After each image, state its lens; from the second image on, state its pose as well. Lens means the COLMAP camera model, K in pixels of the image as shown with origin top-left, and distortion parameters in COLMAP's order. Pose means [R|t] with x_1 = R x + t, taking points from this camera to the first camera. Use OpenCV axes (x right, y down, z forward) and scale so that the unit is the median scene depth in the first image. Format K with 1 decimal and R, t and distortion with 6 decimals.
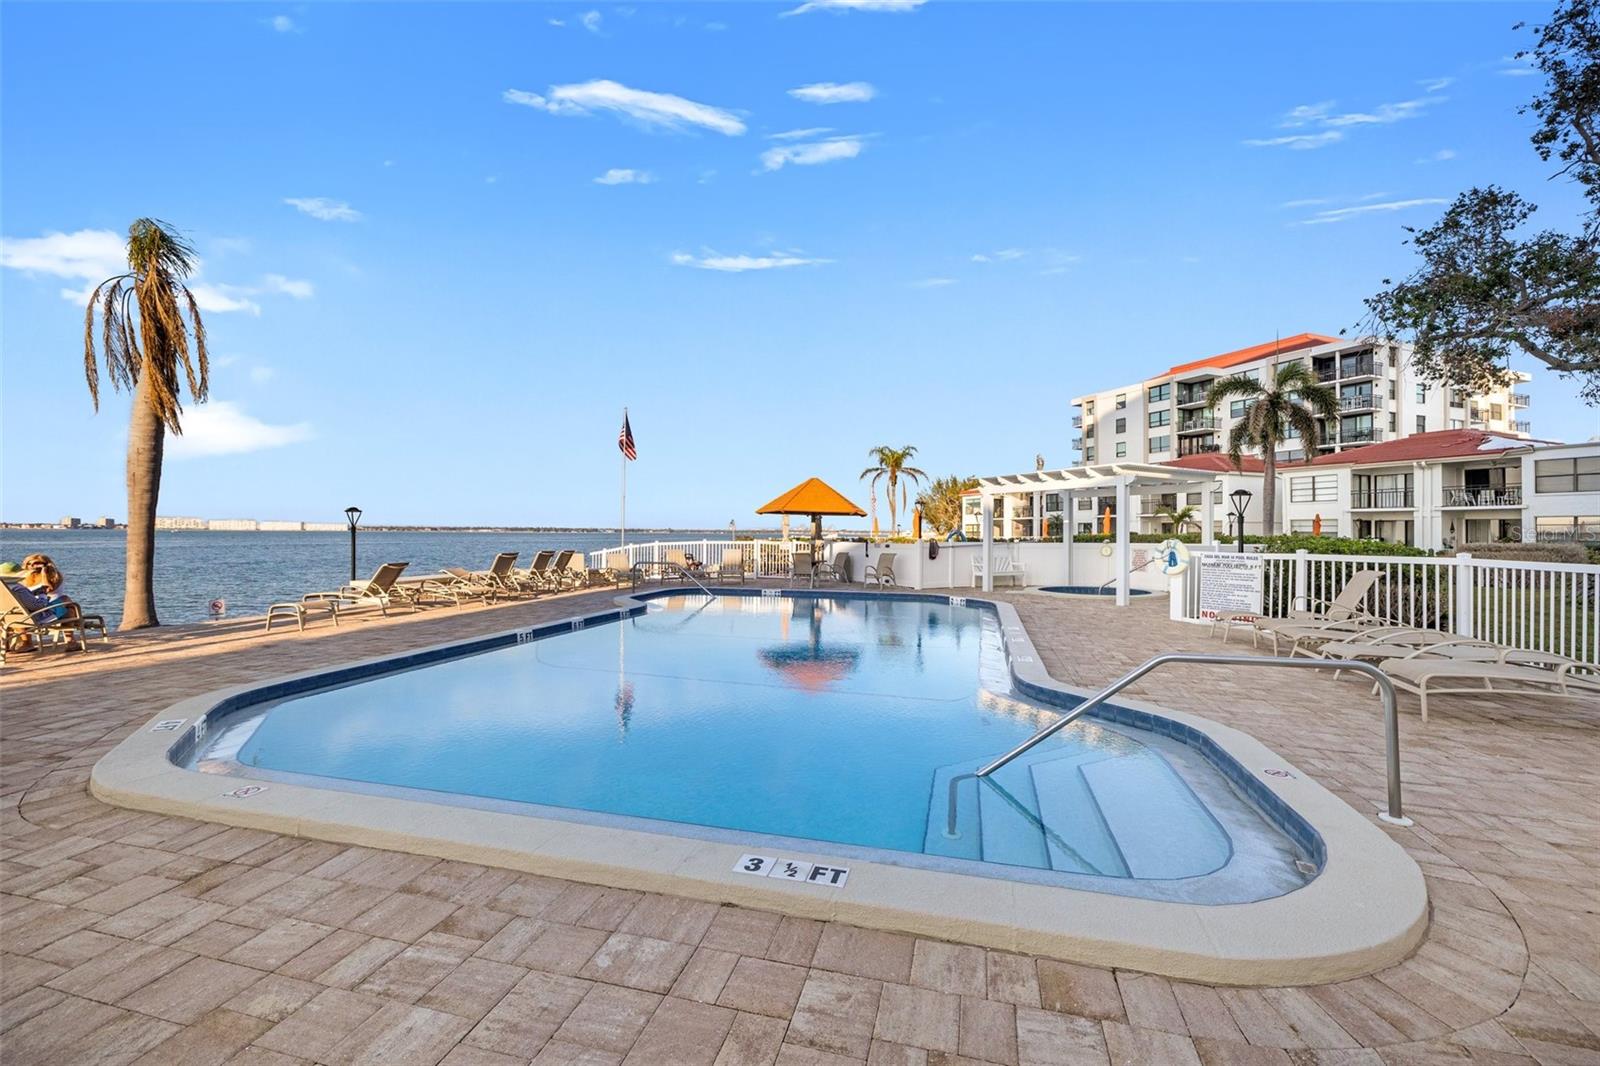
lens RADIAL K [[682.3, 0, 798.0], [0, 682.3, 524.7], [0, 0, 1]] dist [0.002250, 0.000002]
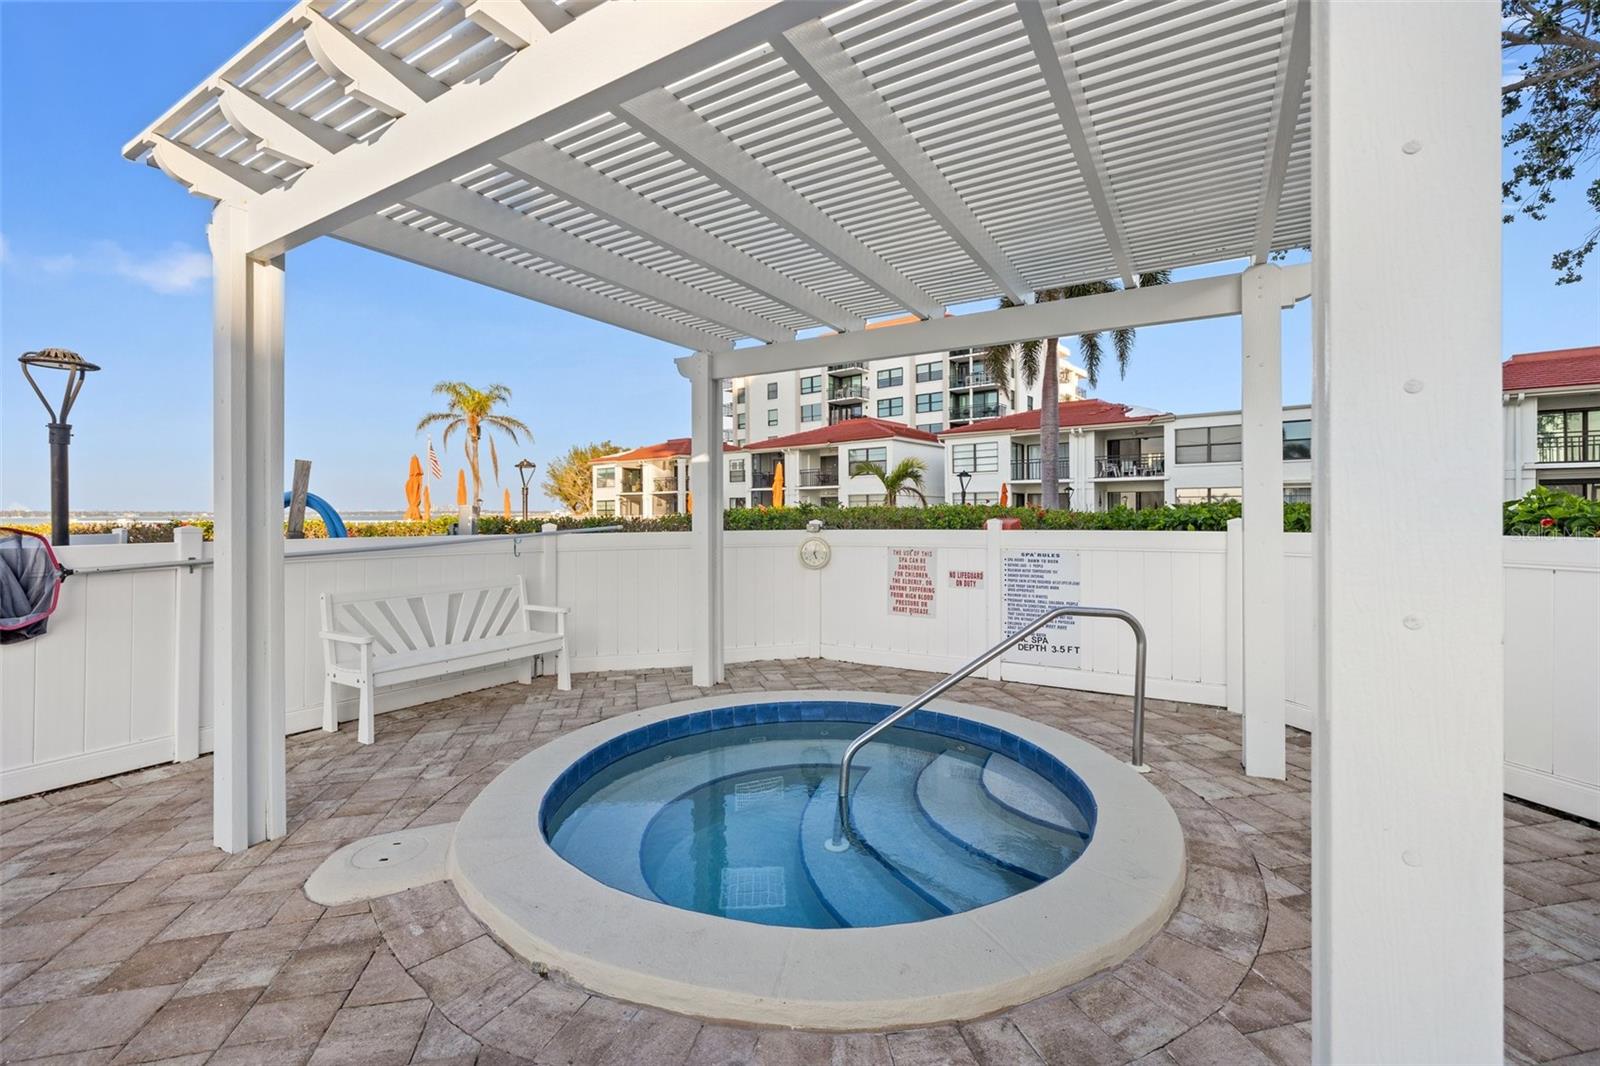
lens RADIAL K [[682.3, 0, 798.0], [0, 682.3, 524.7], [0, 0, 1]] dist [0.002250, 0.000002]
pose [[0.881746, -0.018417, 0.471364, 0.099837], [0.003802, 0.999483, 0.031940, 0.004085], [-0.471708, -0.026371, 0.881360, 0.247806]]
